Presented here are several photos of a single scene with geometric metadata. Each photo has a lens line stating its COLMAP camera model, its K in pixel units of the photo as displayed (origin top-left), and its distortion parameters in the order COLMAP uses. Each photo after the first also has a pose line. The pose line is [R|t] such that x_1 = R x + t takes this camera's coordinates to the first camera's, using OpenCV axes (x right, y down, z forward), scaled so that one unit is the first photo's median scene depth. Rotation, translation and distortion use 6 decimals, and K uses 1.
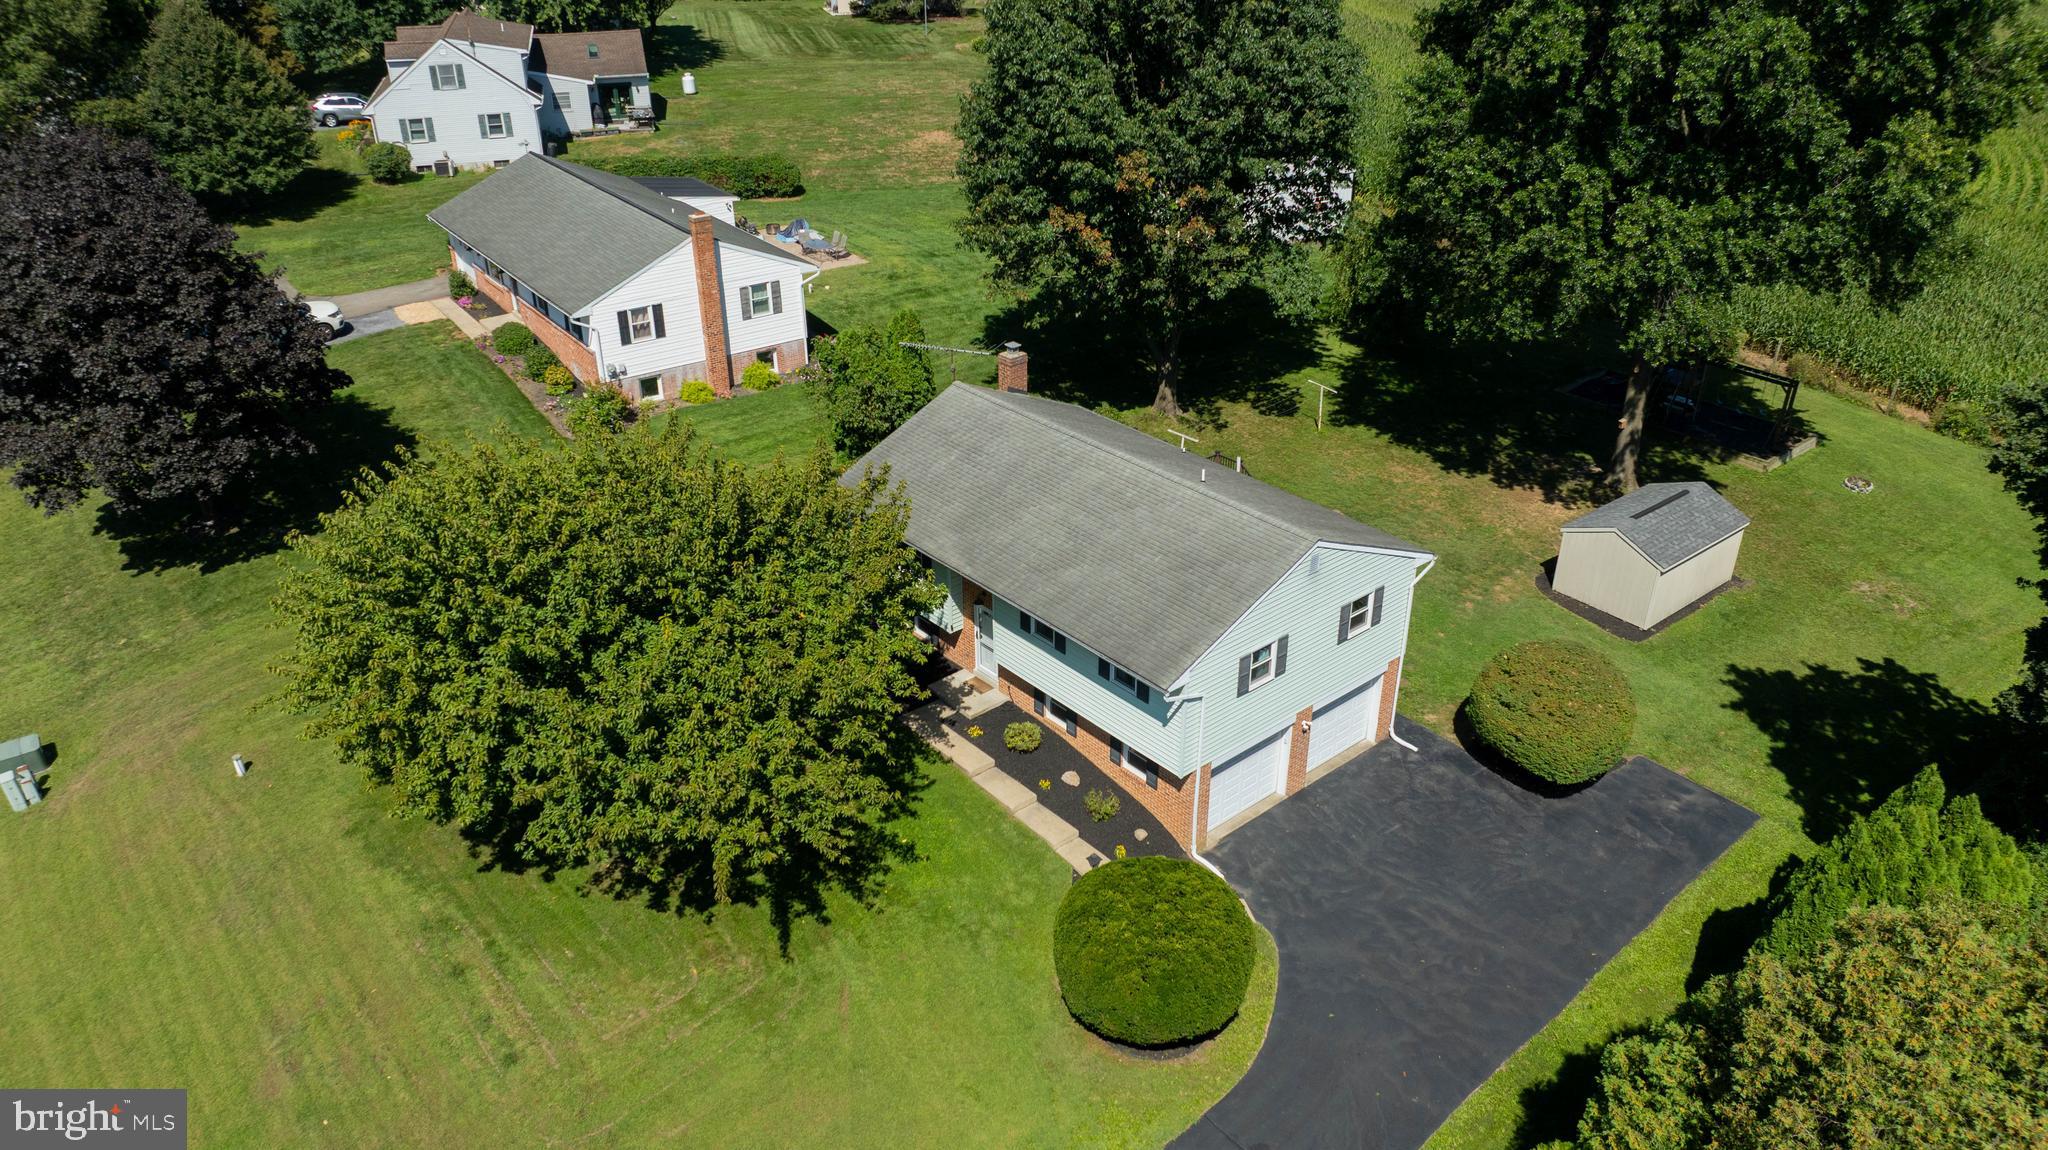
lens RADIAL K [[1435.3, 0, 1026.7], [0, 1435.3, 574.3], [0, 0, 1]] dist [-0.027913, 0.025901]
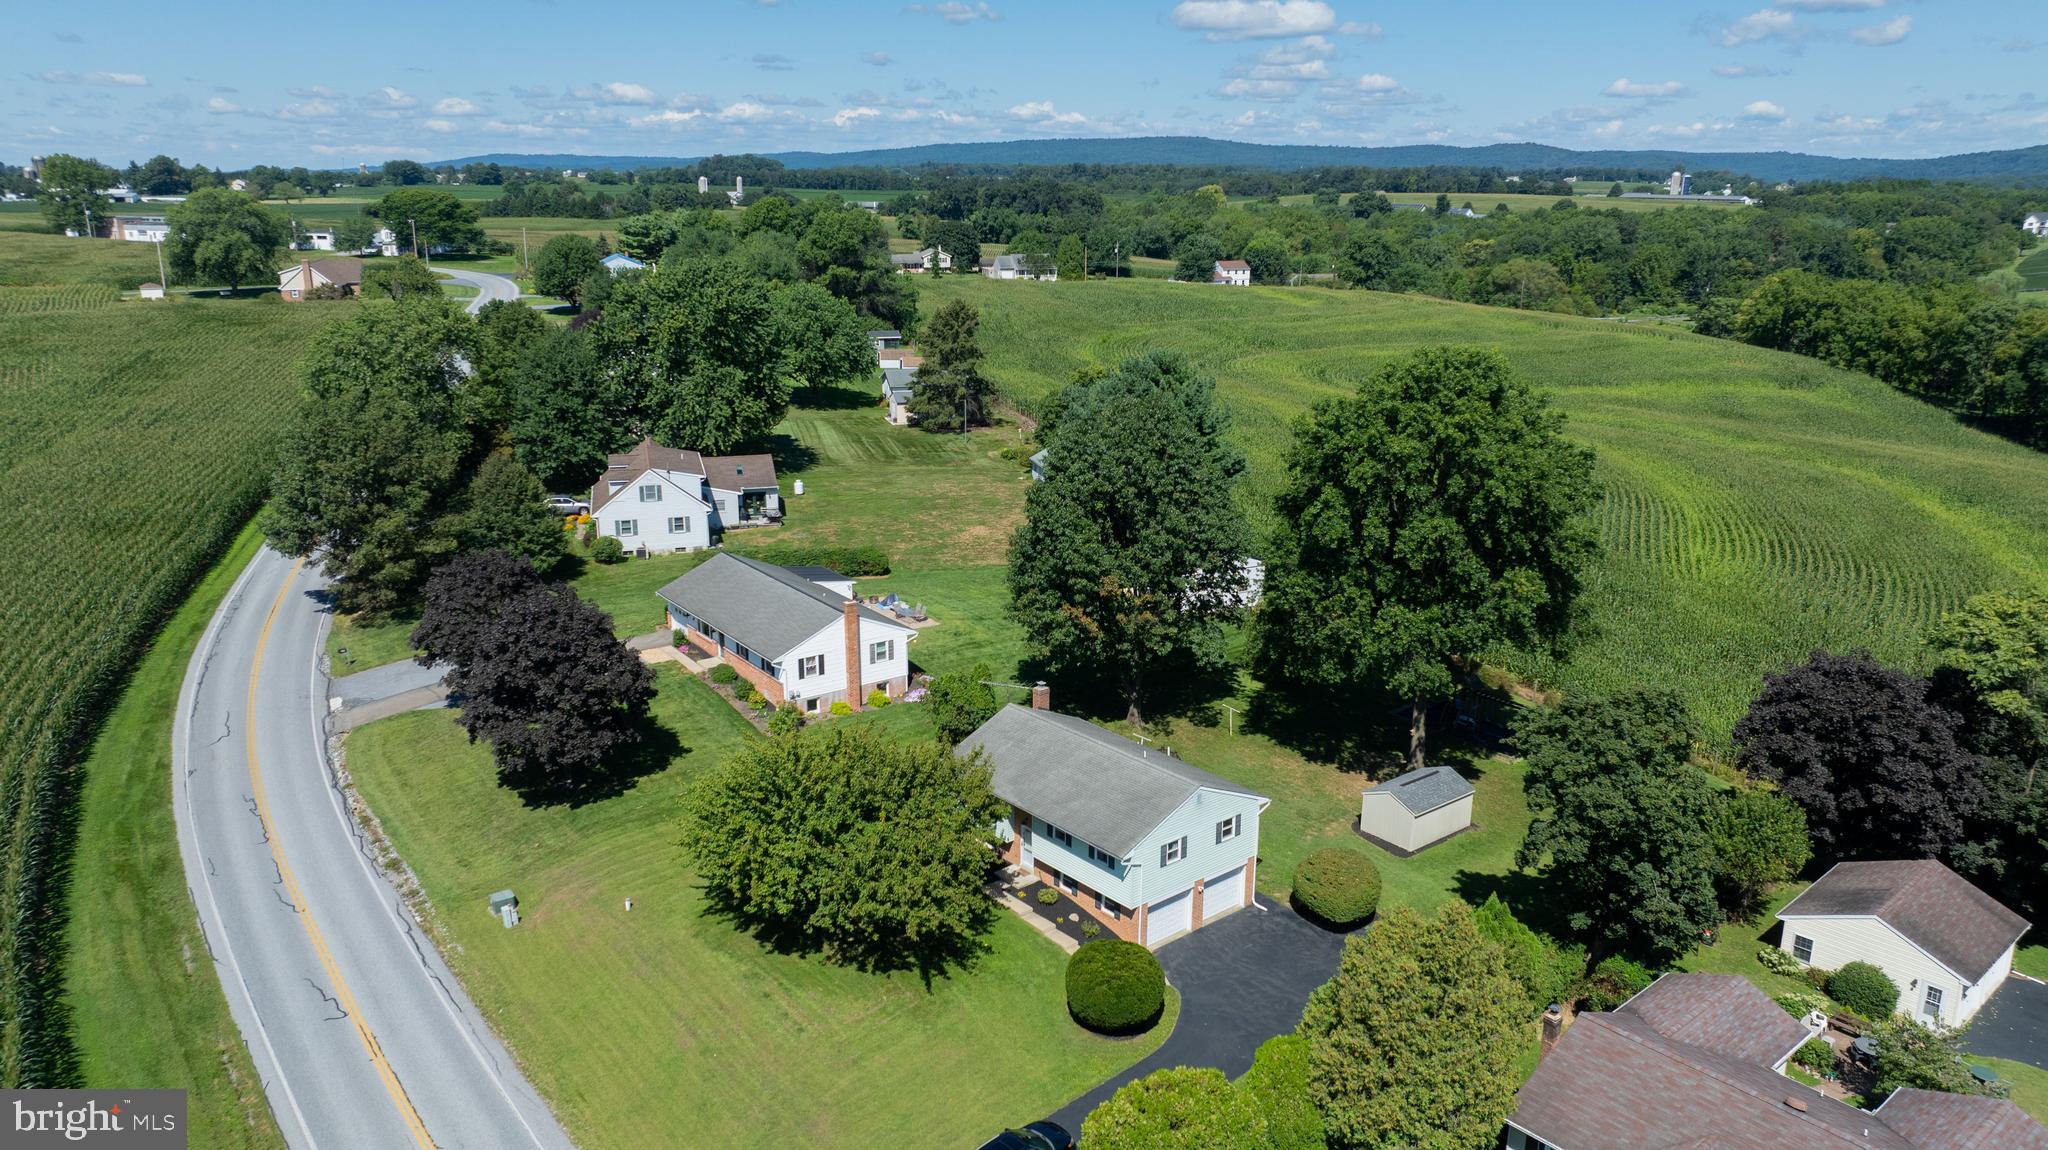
lens RADIAL K [[1435.3, 0, 1029.8], [0, 1435.3, 573.0], [0, 0, 1]] dist [-0.027913, 0.025901]
pose [[0.999957, 0.009285, -0.000235, -0.025763], [-0.009105, 0.974873, -0.222577, 0.103597], [-0.001837, 0.222570, 0.974915, -0.772309]]
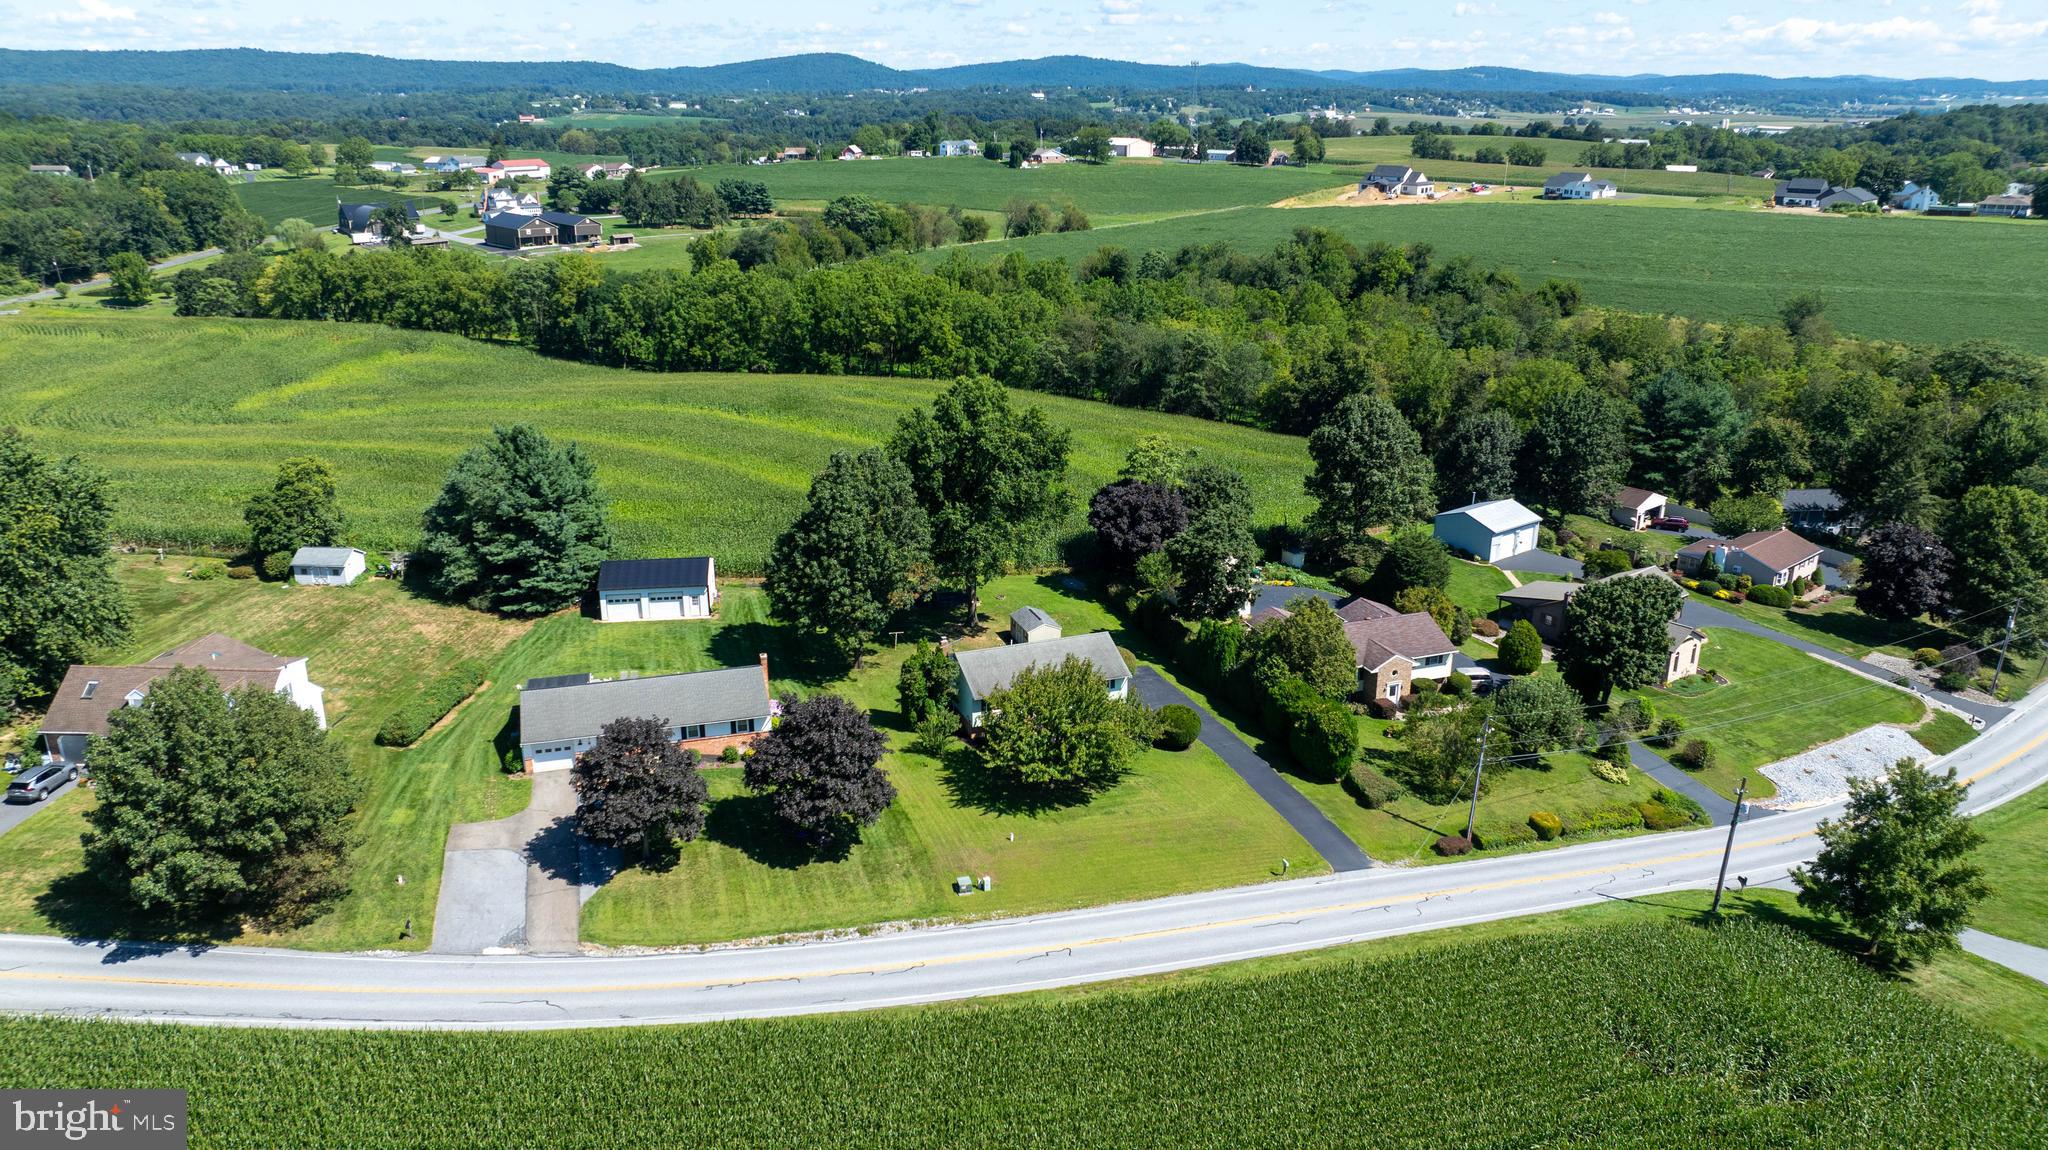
lens RADIAL K [[1435.3, 0, 1032.0], [0, 1435.3, 576.8], [0, 0, 1]] dist [-0.027913, 0.025901]
pose [[0.328442, -0.300266, 0.895525, -2.455421], [0.444403, 0.885748, 0.133999, -0.575206], [-0.833445, 0.353964, 0.424357, -0.351728]]
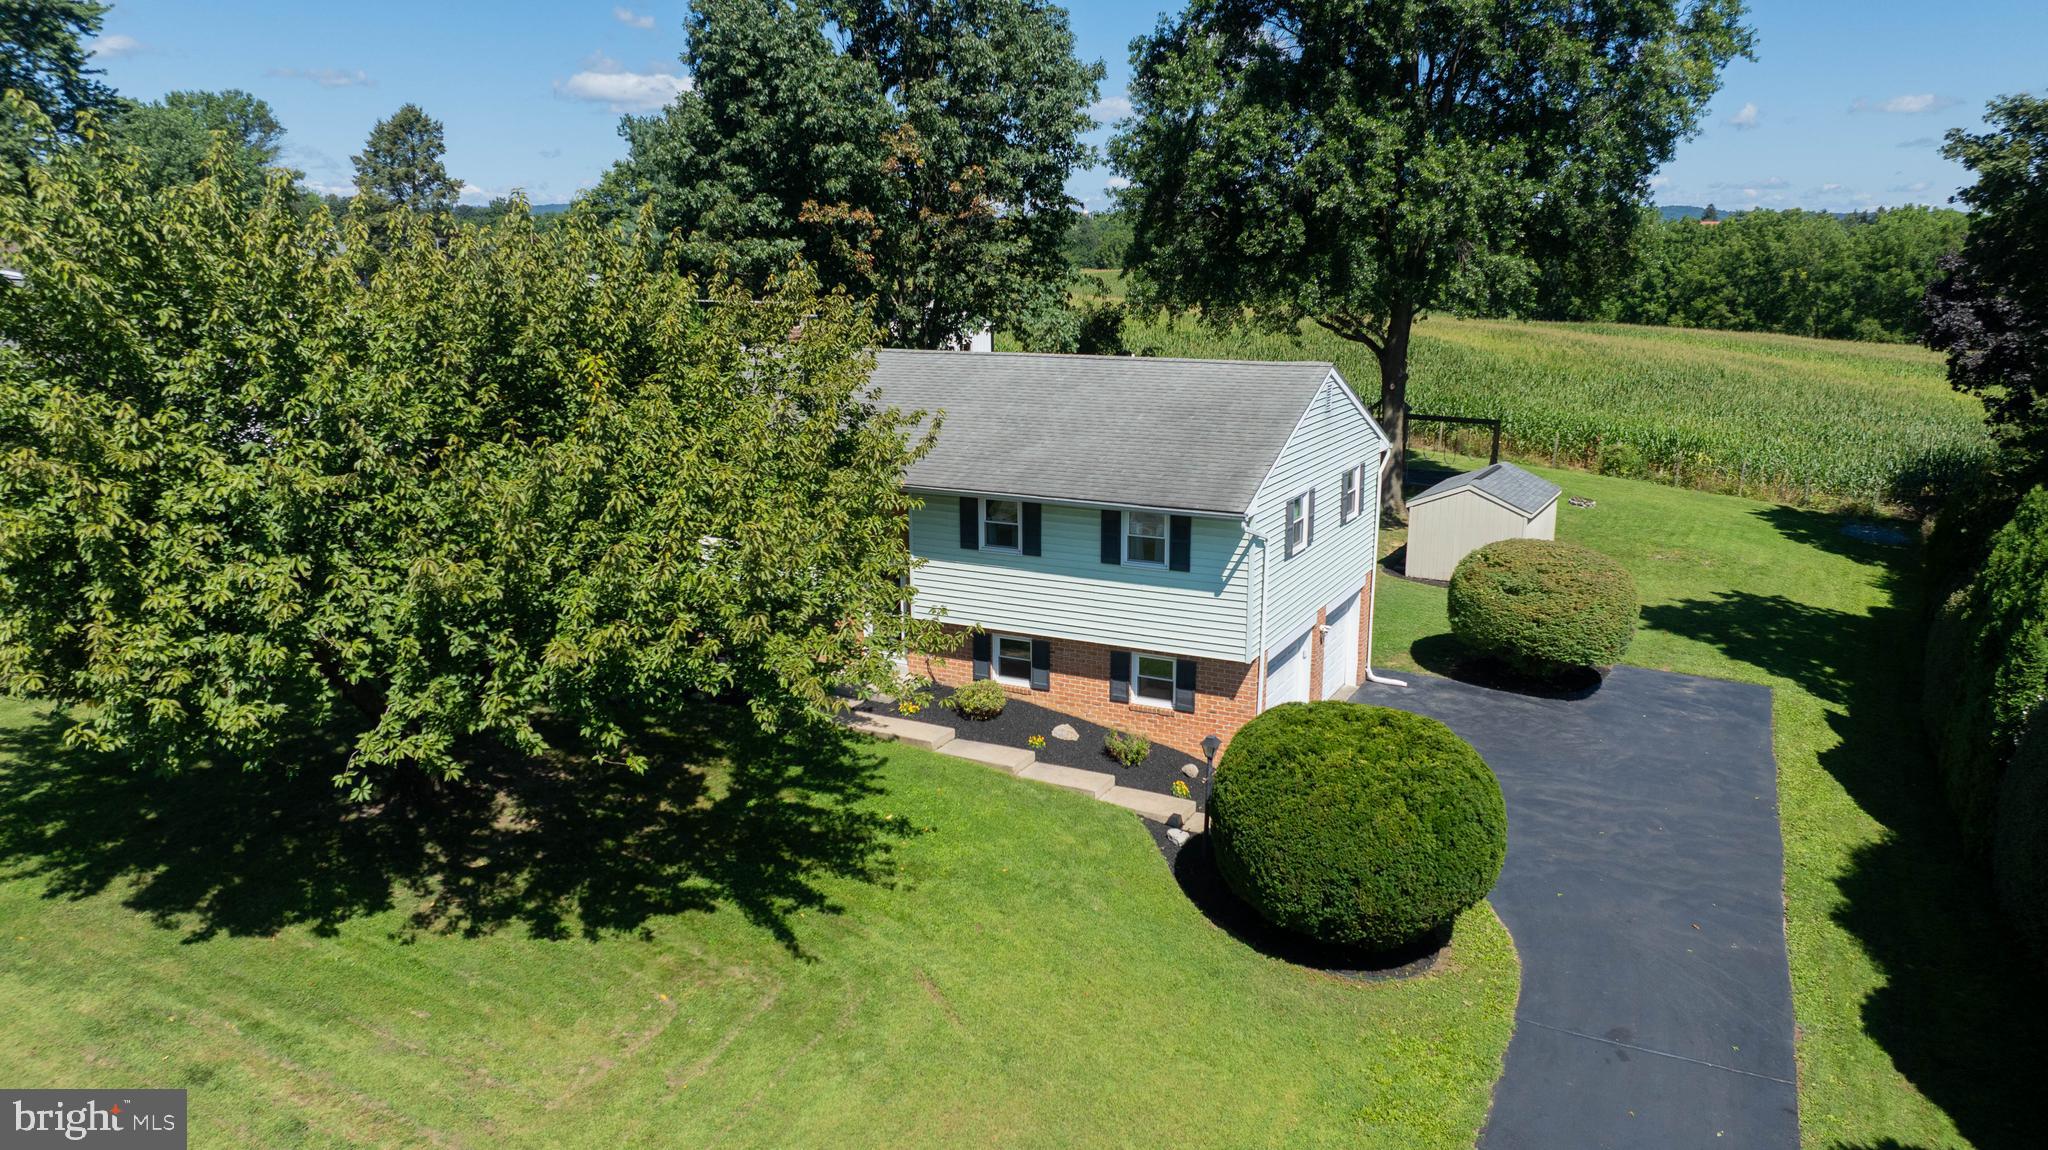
lens RADIAL K [[1435.3, 0, 1024.6], [0, 1435.3, 578.4], [0, 0, 1]] dist [-0.027913, 0.025901]
pose [[0.926681, -0.080959, 0.367026, -0.212608], [0.175560, 0.956686, -0.232232, 0.198954], [-0.332327, 0.279639, 0.900755, 0.281486]]
